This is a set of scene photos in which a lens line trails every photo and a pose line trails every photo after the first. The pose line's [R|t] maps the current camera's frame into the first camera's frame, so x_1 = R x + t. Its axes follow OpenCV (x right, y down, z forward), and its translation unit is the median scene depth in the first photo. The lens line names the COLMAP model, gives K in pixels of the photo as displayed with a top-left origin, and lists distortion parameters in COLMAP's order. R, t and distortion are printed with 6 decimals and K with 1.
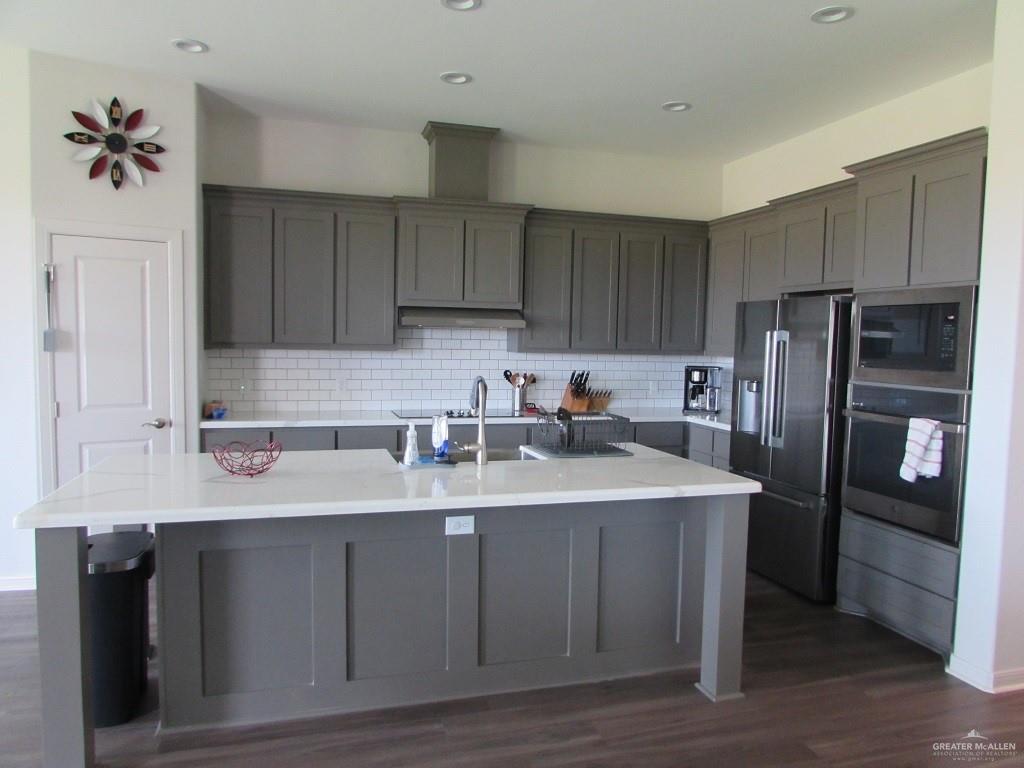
lens RADIAL K [[715.1, 0, 512.0], [0, 715.1, 384.0], [0, 0, 1]] dist [-0.046557, -0.000080]
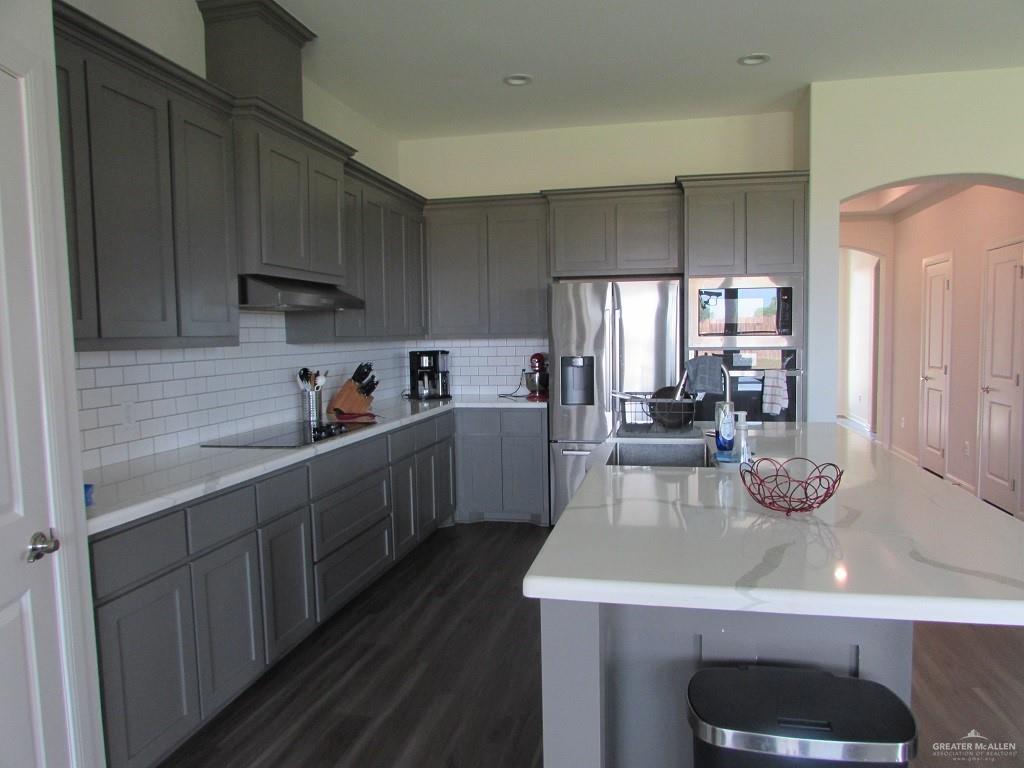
lens RADIAL K [[715.1, 0, 512.0], [0, 715.1, 384.0], [0, 0, 1]] dist [-0.046557, -0.000080]
pose [[0.491673, -0.089605, 0.866158, -0.528019], [0.082623, 0.995004, 0.056034, -0.025778], [-0.866851, 0.044014, 0.496620, 0.439117]]
